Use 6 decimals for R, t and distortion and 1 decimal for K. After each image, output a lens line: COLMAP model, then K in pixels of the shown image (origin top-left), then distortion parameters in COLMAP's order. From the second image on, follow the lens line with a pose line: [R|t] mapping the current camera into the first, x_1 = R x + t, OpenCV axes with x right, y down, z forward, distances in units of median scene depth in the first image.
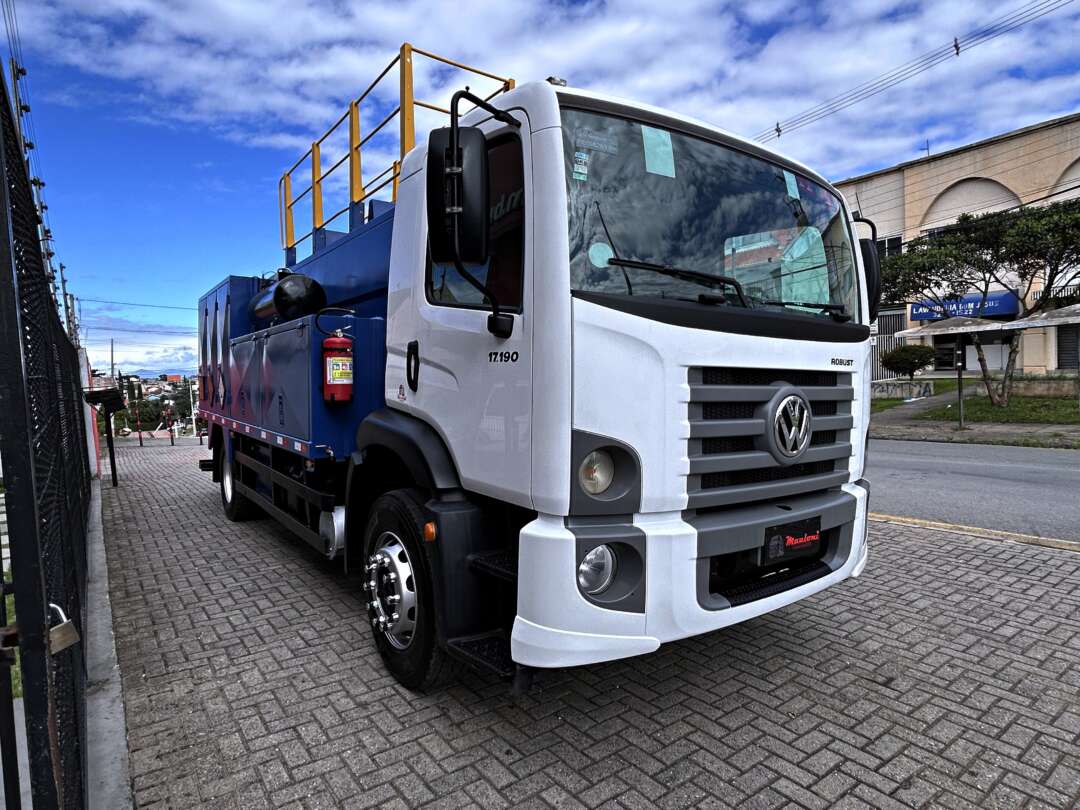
lens RADIAL K [[611.1, 0, 540.0], [0, 611.1, 405.0], [0, 0, 1]] dist [0.002422, 0.003119]
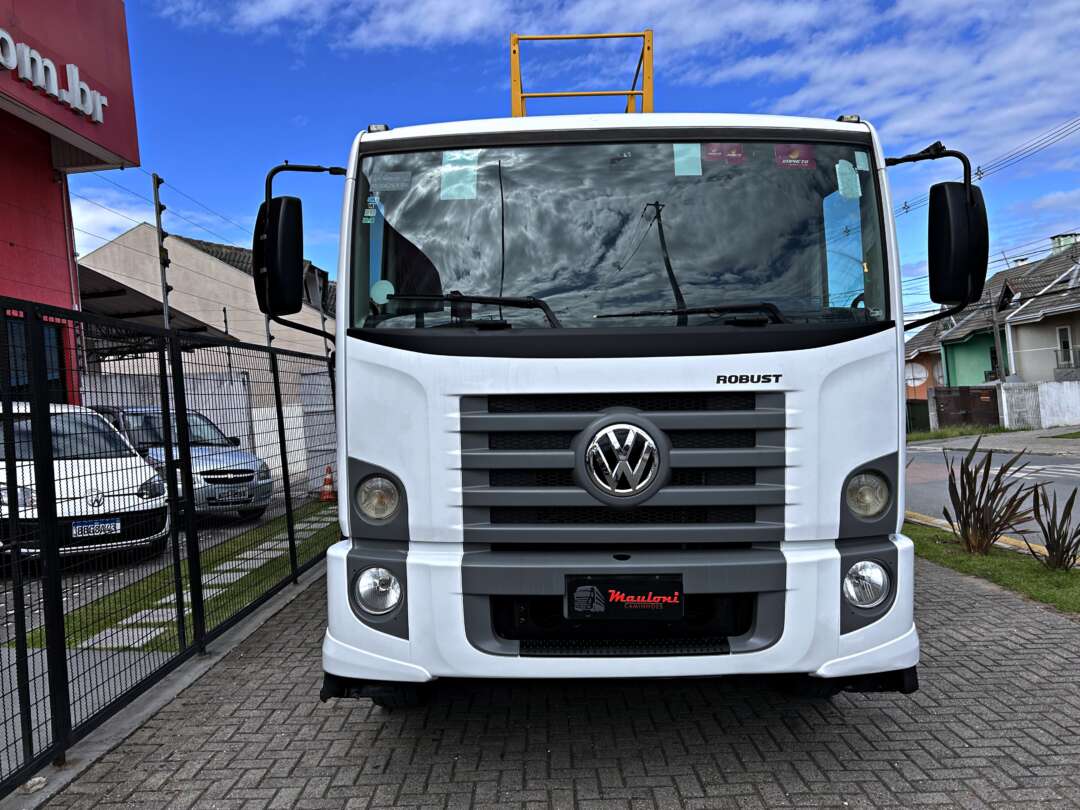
lens RADIAL K [[870.9, 0, 540.0], [0, 870.9, 405.0], [0, 0, 1]] dist [0.025909, -0.004031]
pose [[0.800189, -0.011027, -0.599646, 1.060662], [-0.000172, 0.999827, -0.018614, -0.019632], [0.599748, 0.014998, 0.800049, -0.030600]]
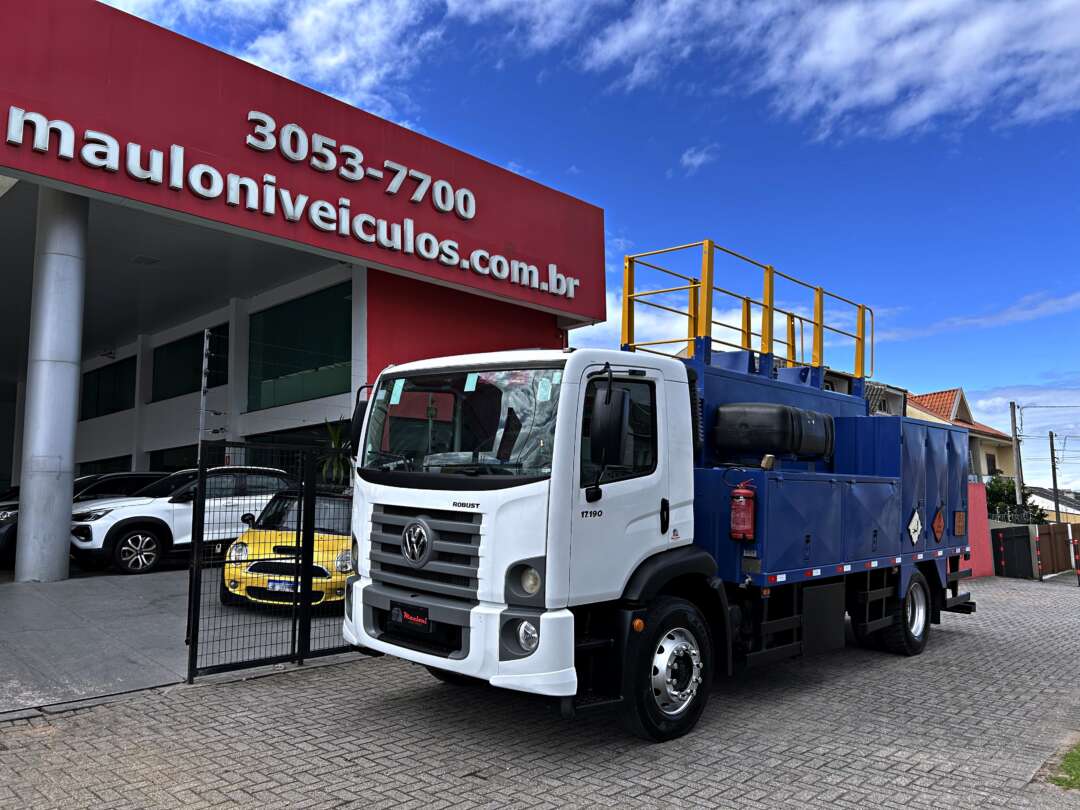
lens RADIAL K [[870.9, 0, 540.0], [0, 870.9, 405.0], [0, 0, 1]] dist [0.025909, -0.004031]
pose [[0.165885, -0.077929, -0.983061, 2.786572], [-0.068914, 0.993520, -0.090387, -0.144820], [0.983734, 0.082741, 0.159440, 0.944824]]
